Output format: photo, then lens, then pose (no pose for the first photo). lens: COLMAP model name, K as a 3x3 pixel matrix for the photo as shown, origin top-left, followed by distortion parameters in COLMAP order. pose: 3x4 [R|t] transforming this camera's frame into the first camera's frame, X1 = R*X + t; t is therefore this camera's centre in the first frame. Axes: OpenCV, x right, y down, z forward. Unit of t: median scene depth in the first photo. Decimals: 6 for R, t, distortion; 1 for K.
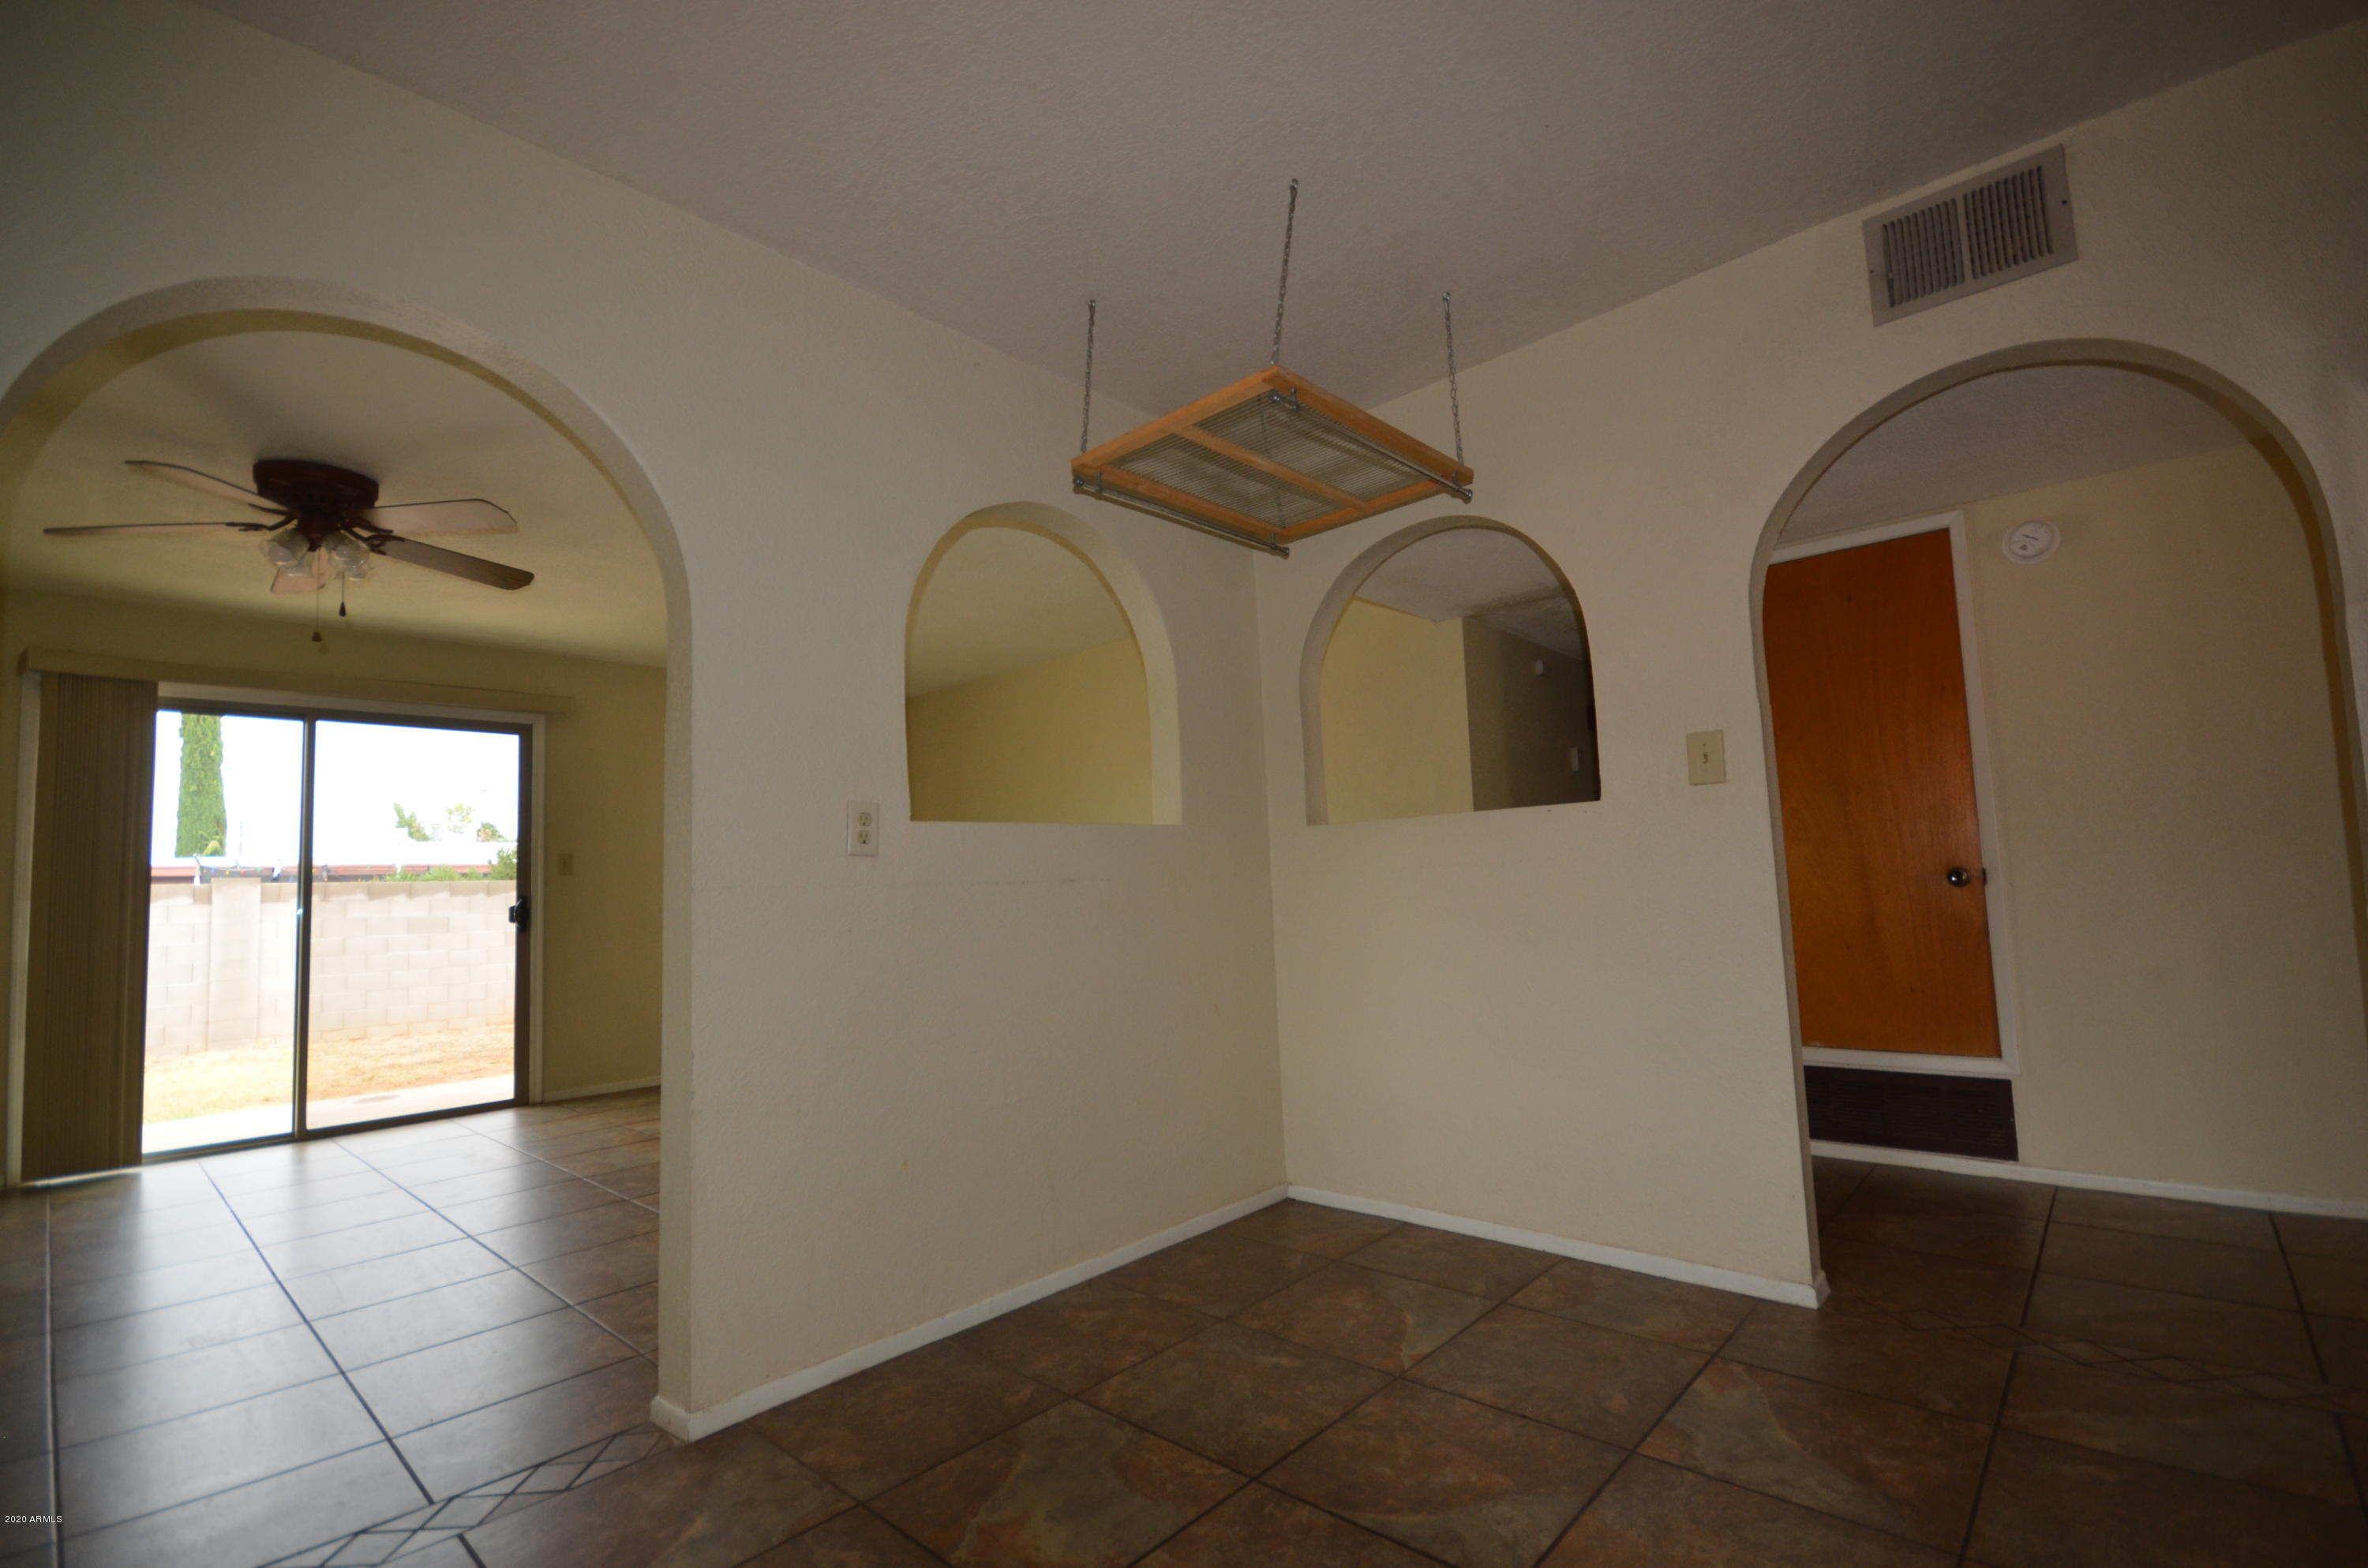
lens RADIAL K [[1046.4, 0, 1191.2], [0, 1046.4, 803.5], [0, 0, 1]] dist [0.020460, -0.017736]
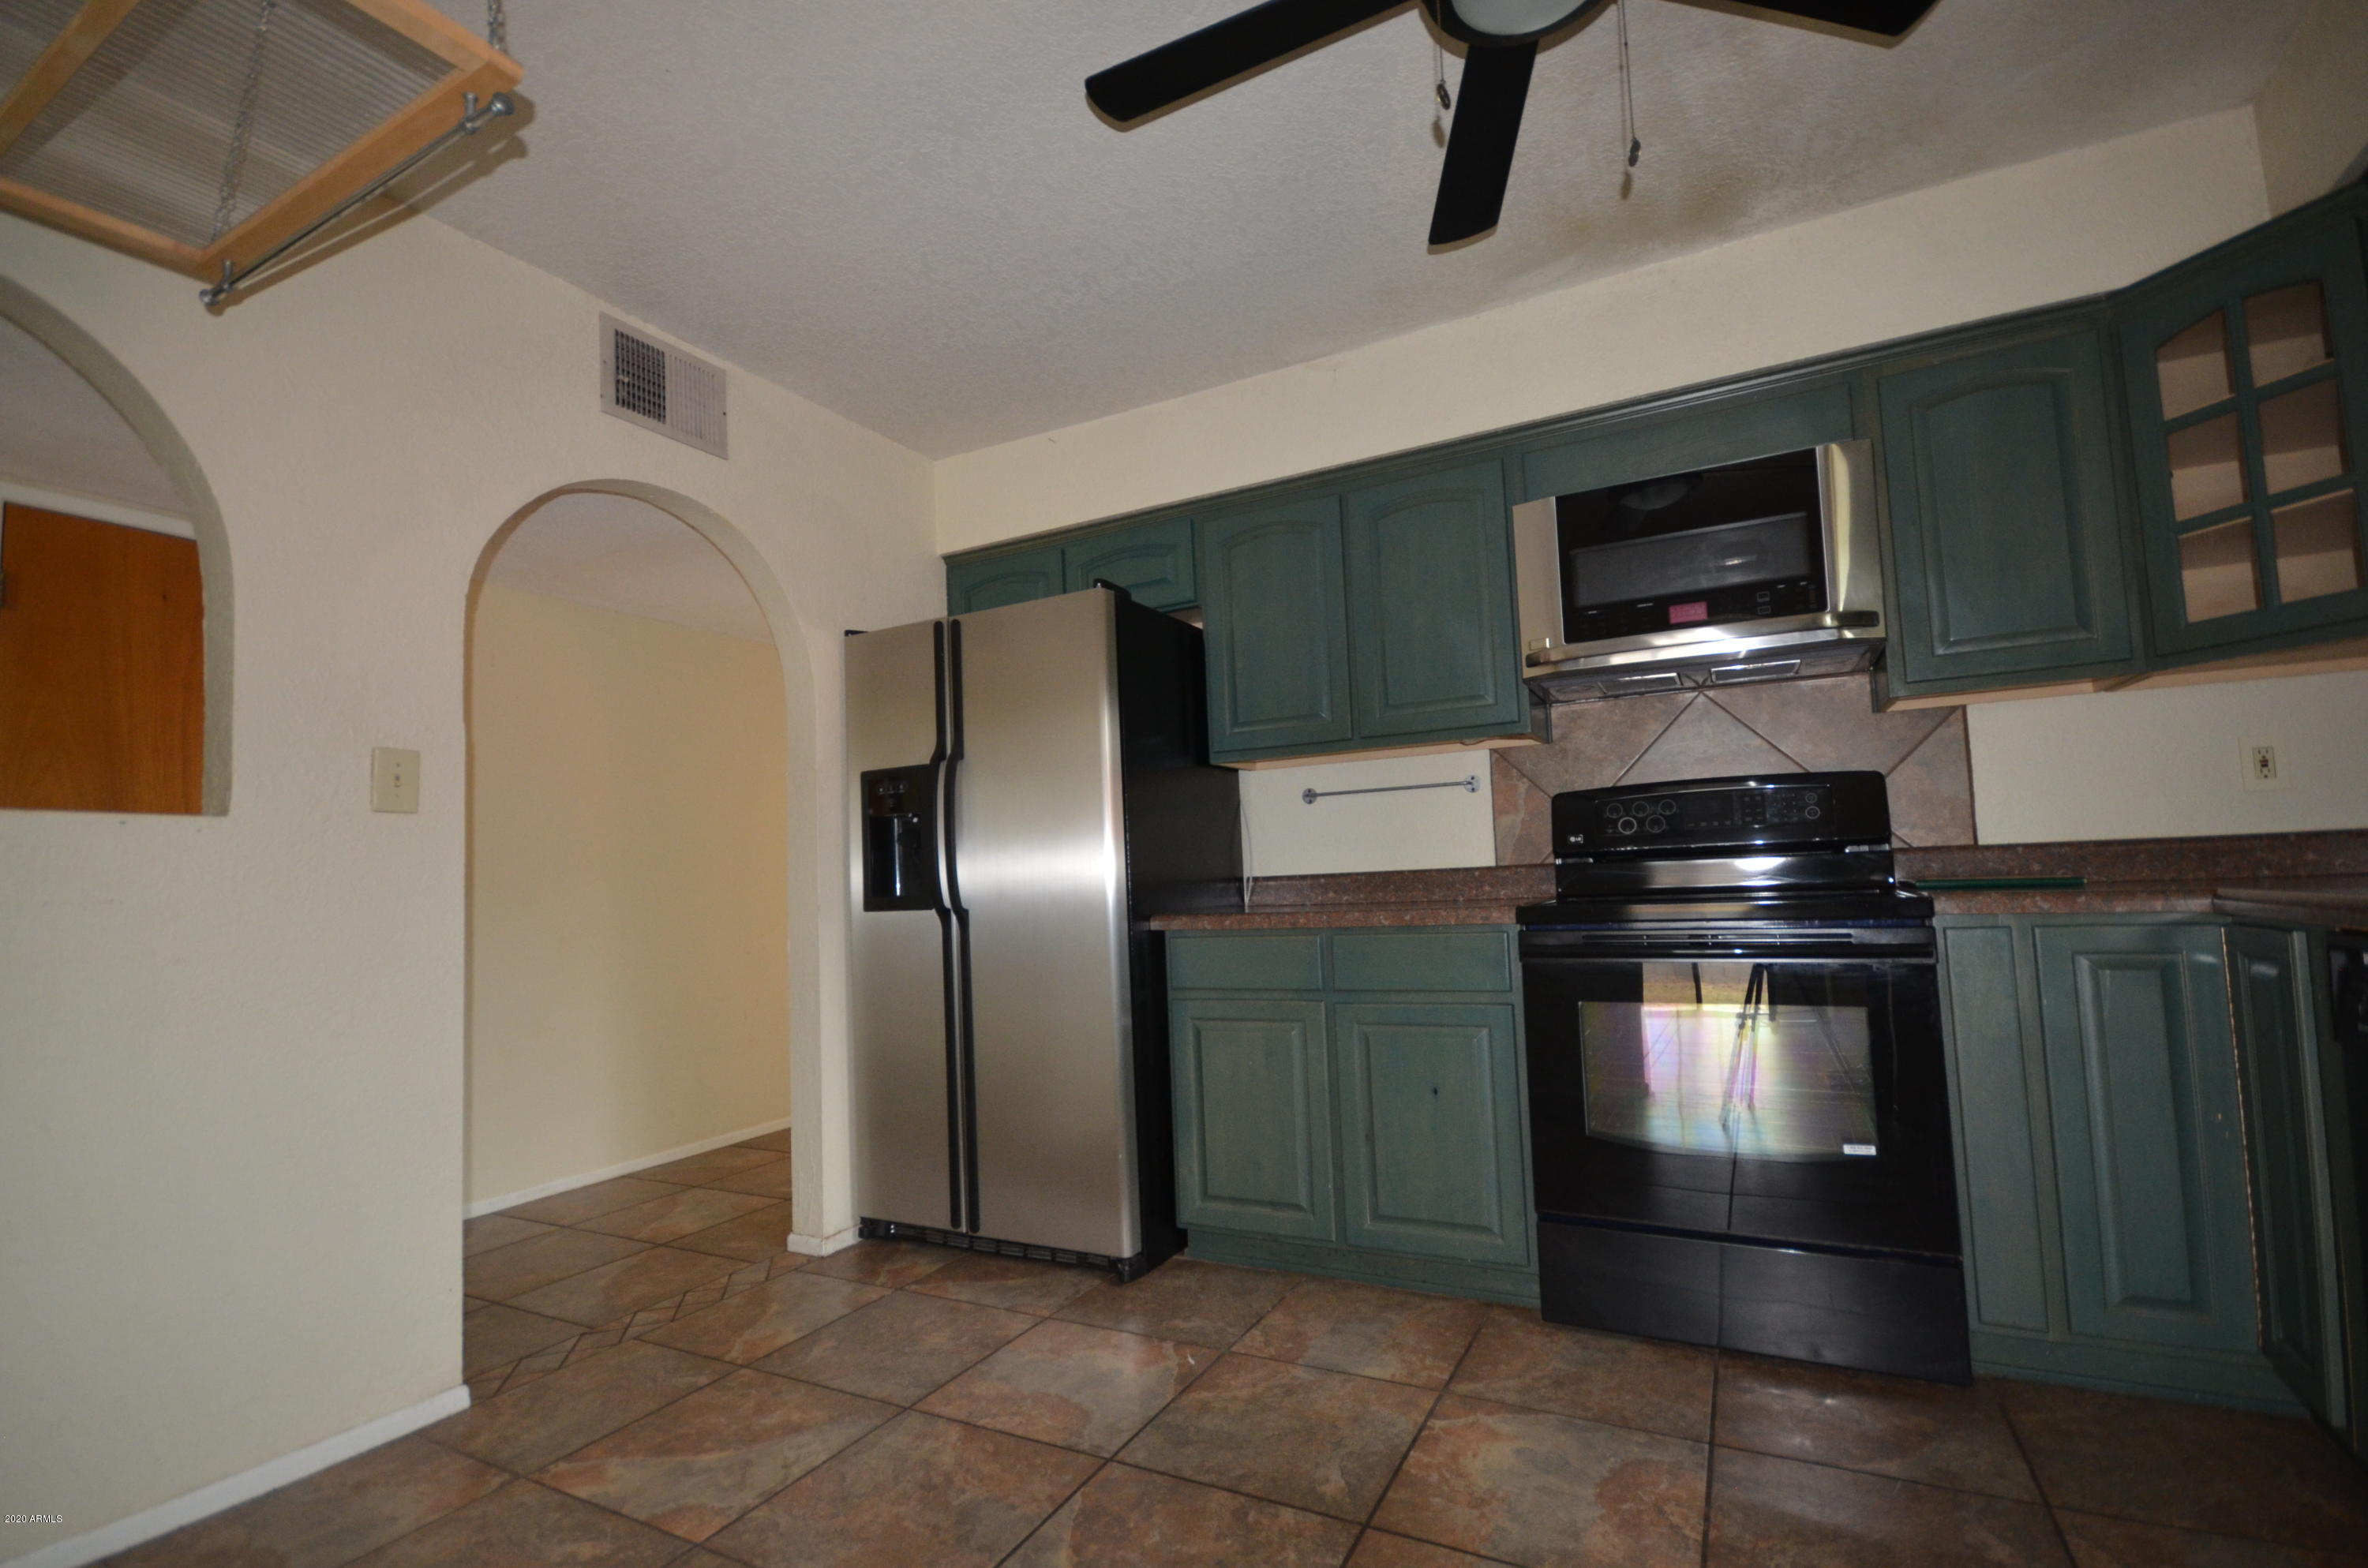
lens RADIAL K [[1046.4, 0, 1191.2], [0, 1046.4, 803.5], [0, 0, 1]] dist [0.020460, -0.017736]
pose [[-0.247415, 0.121762, 0.961228, -0.545083], [-0.027484, 0.990791, -0.132581, 0.079988], [-0.968520, -0.059221, -0.241790, 0.729299]]
